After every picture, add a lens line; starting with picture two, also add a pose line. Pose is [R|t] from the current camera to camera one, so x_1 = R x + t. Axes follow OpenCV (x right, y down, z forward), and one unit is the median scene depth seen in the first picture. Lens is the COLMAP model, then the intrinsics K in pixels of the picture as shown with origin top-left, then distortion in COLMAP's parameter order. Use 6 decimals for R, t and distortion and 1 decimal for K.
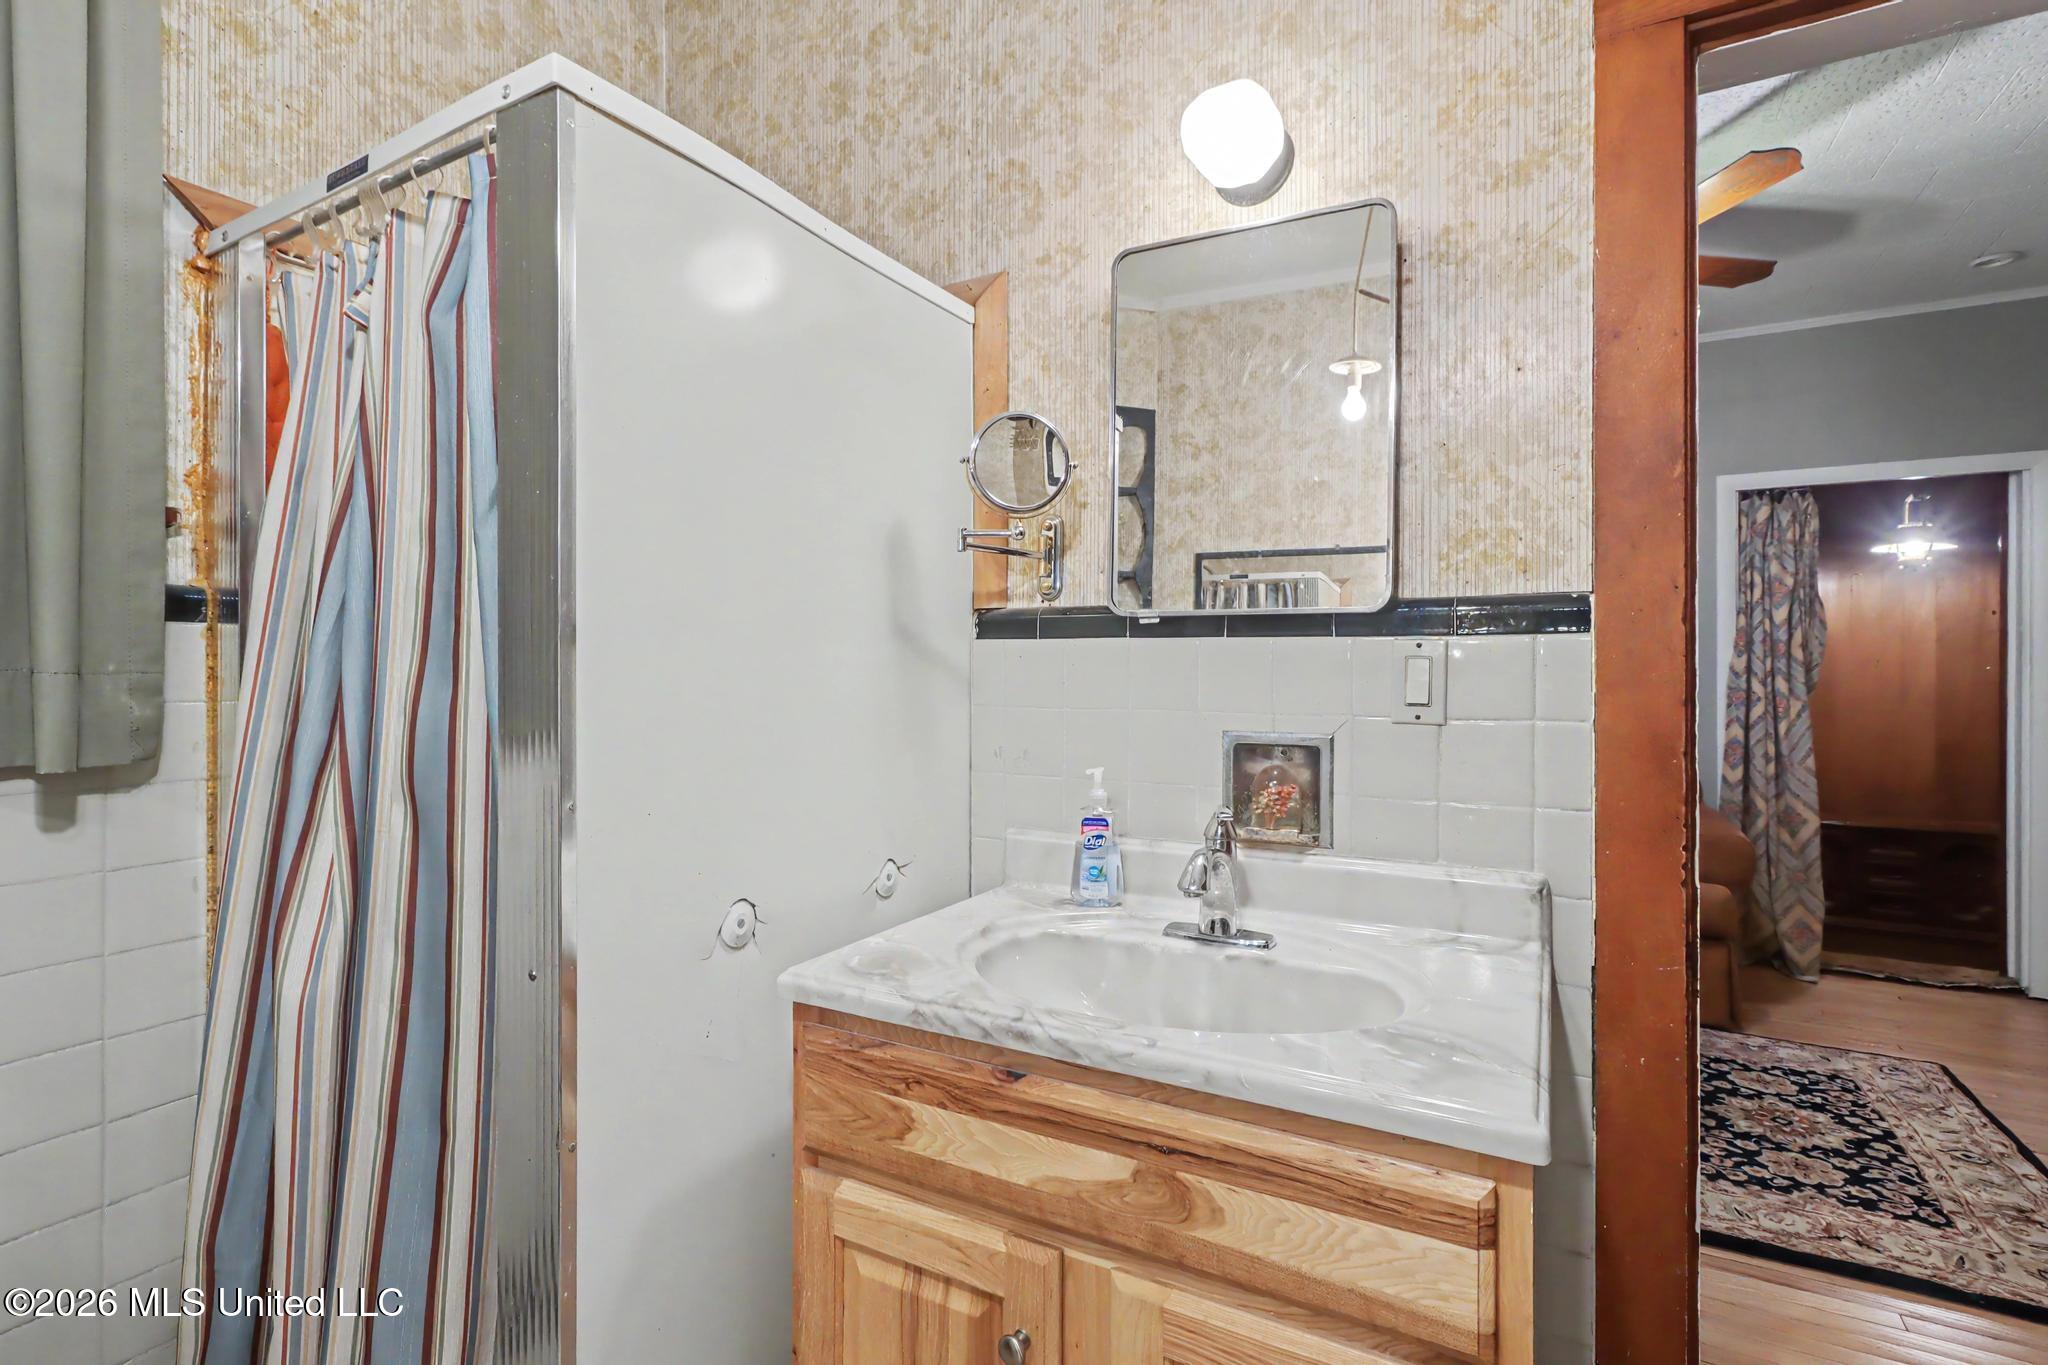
lens RADIAL K [[978.5, 0, 1019.3], [0, 978.5, 669.3], [0, 0, 1]] dist [0.002095, 0.000621]
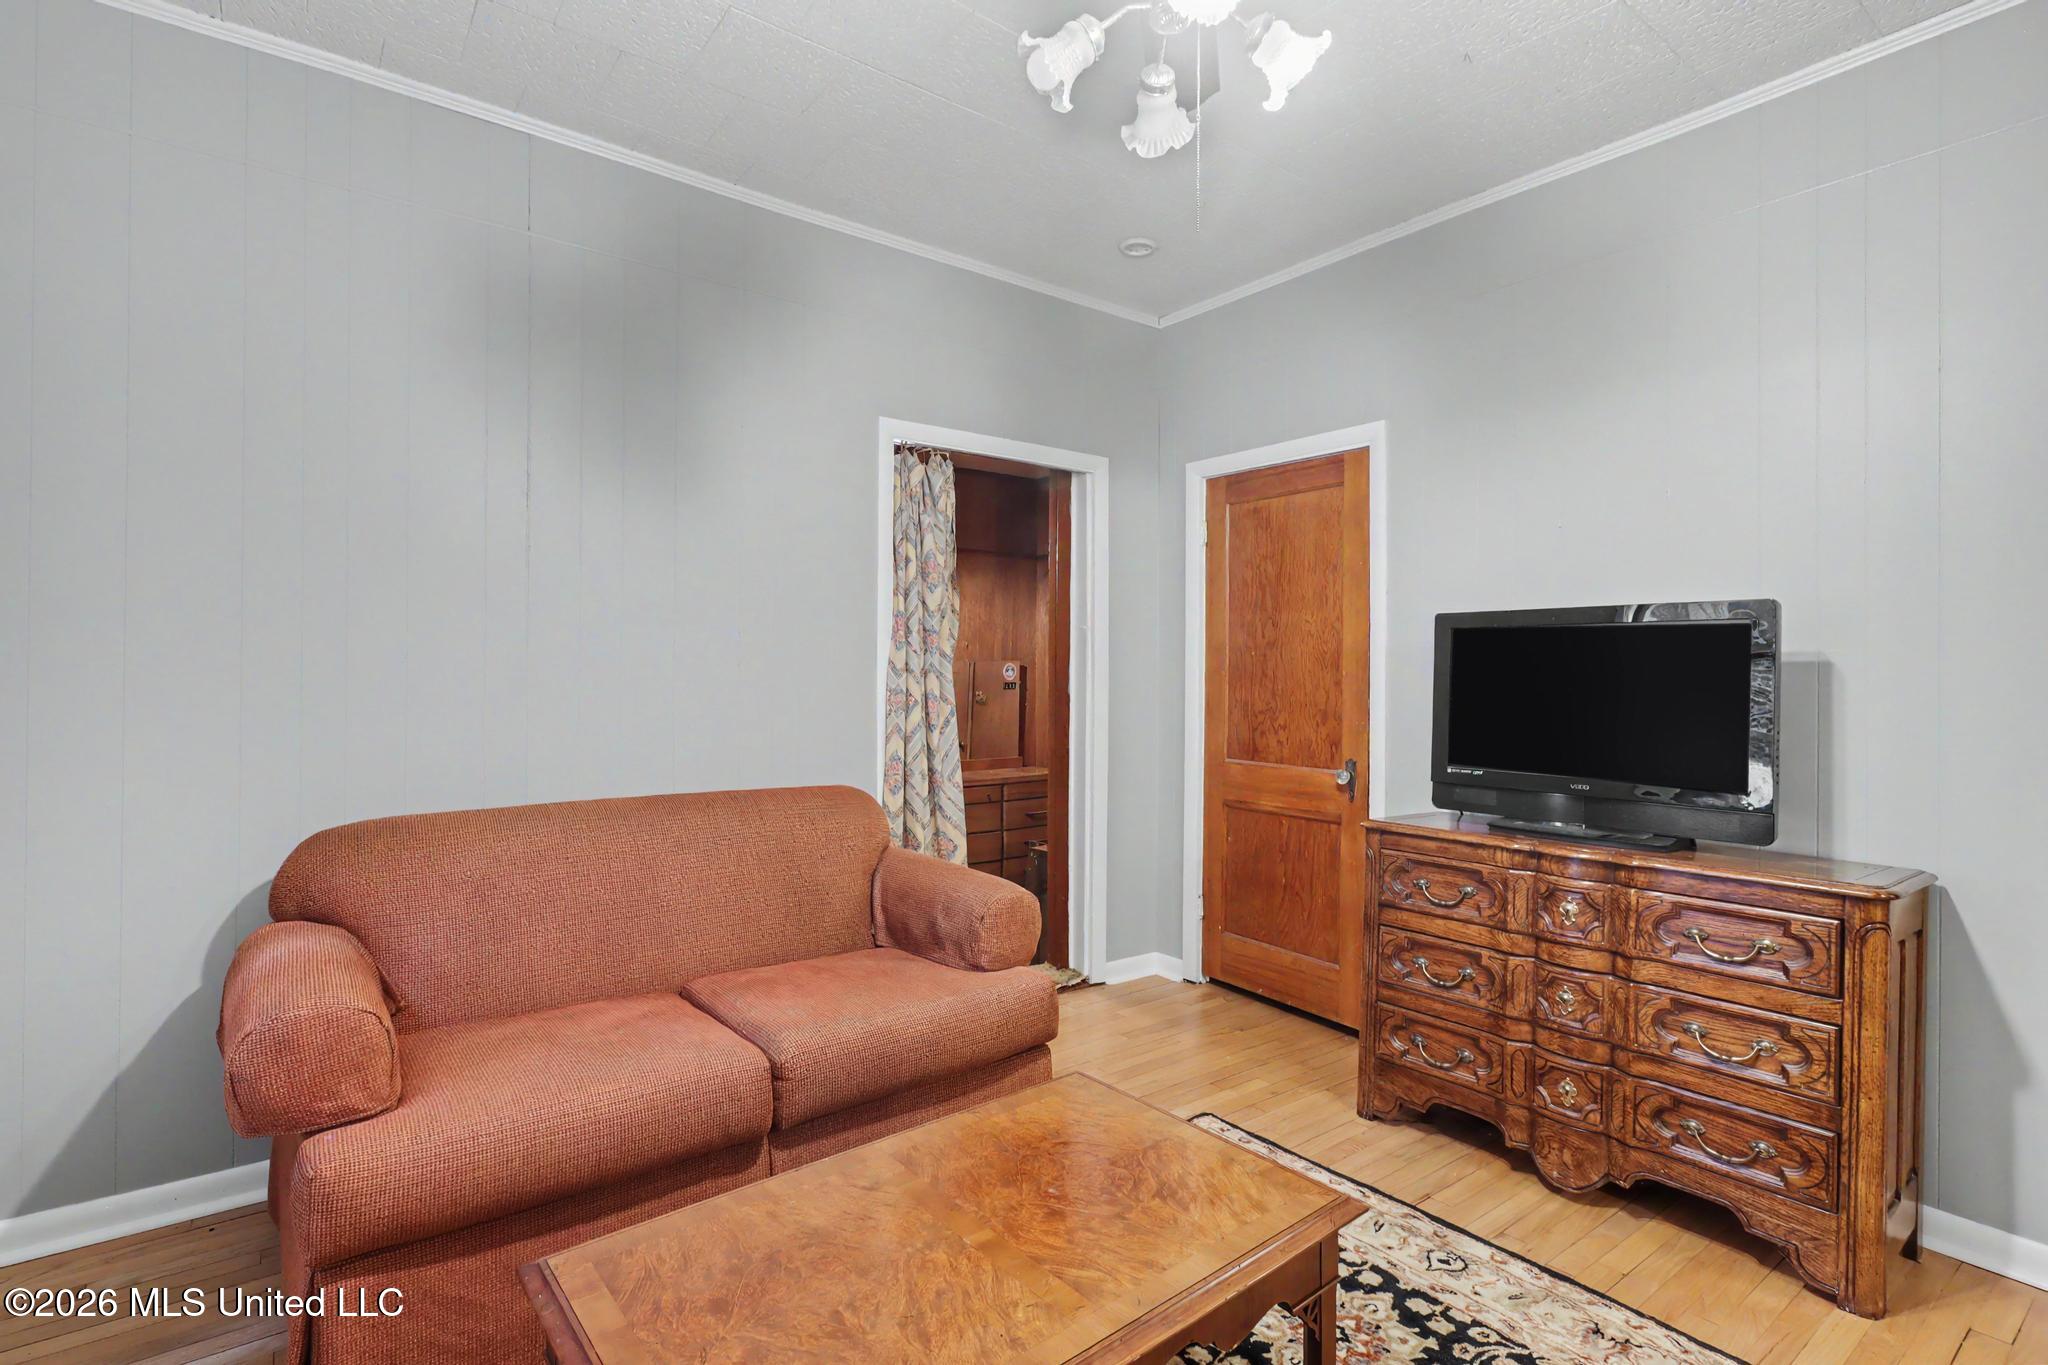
lens RADIAL K [[978.5, 0, 1020.5], [0, 978.5, 681.9], [0, 0, 1]] dist [0.002095, 0.000621]
pose [[0.397802, -0.006911, 0.917445, 0.053309], [0.000825, 0.999974, 0.007175, 0.007156], [-0.917471, -0.002097, 0.397798, 0.606410]]
